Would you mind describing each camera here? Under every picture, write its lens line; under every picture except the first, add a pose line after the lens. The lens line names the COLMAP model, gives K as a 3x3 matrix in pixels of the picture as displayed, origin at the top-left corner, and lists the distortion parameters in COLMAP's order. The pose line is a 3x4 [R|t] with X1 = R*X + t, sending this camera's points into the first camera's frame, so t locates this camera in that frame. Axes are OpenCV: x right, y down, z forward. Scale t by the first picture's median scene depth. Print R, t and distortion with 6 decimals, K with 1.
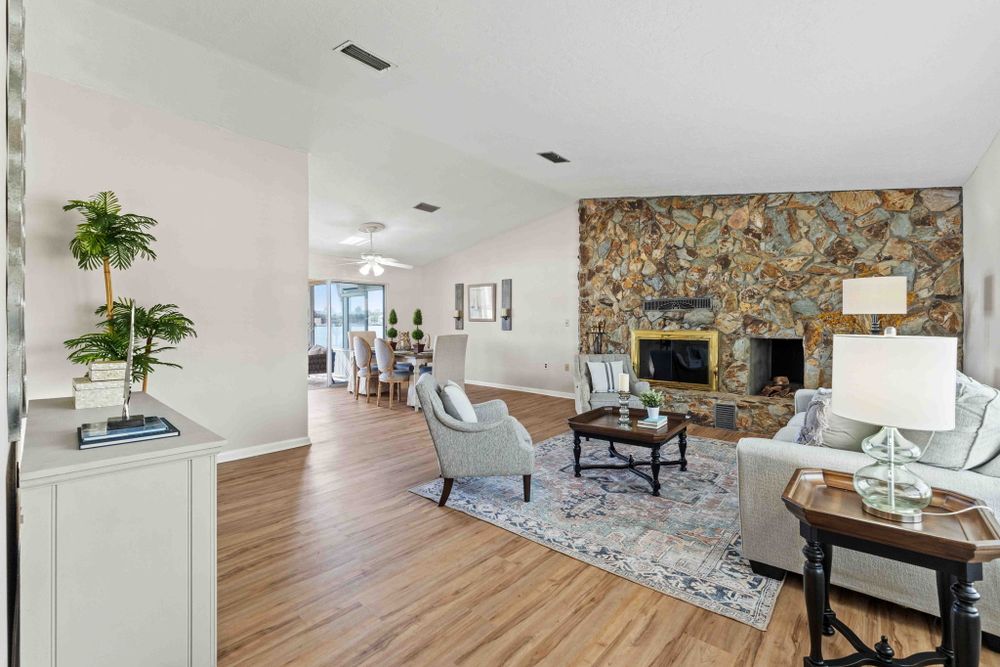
lens RADIAL K [[428.0, 0, 500.5], [0, 428.0, 329.9], [0, 0, 1]] dist [-0.000640, -0.000055]
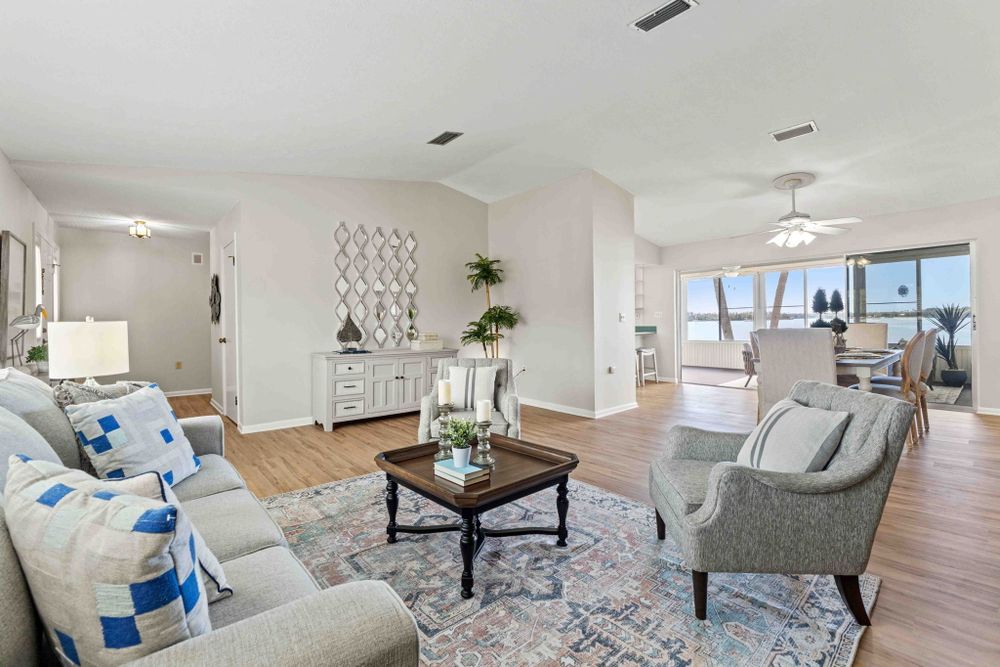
lens RADIAL K [[428.0, 0, 501.3], [0, 428.0, 326.4], [0, 0, 1]] dist [-0.000640, -0.000055]
pose [[-0.136802, 0.012400, -0.990521, 1.137627], [0.003487, 0.999921, 0.012036, -0.000264], [0.990592, -0.001808, -0.136834, 1.366289]]
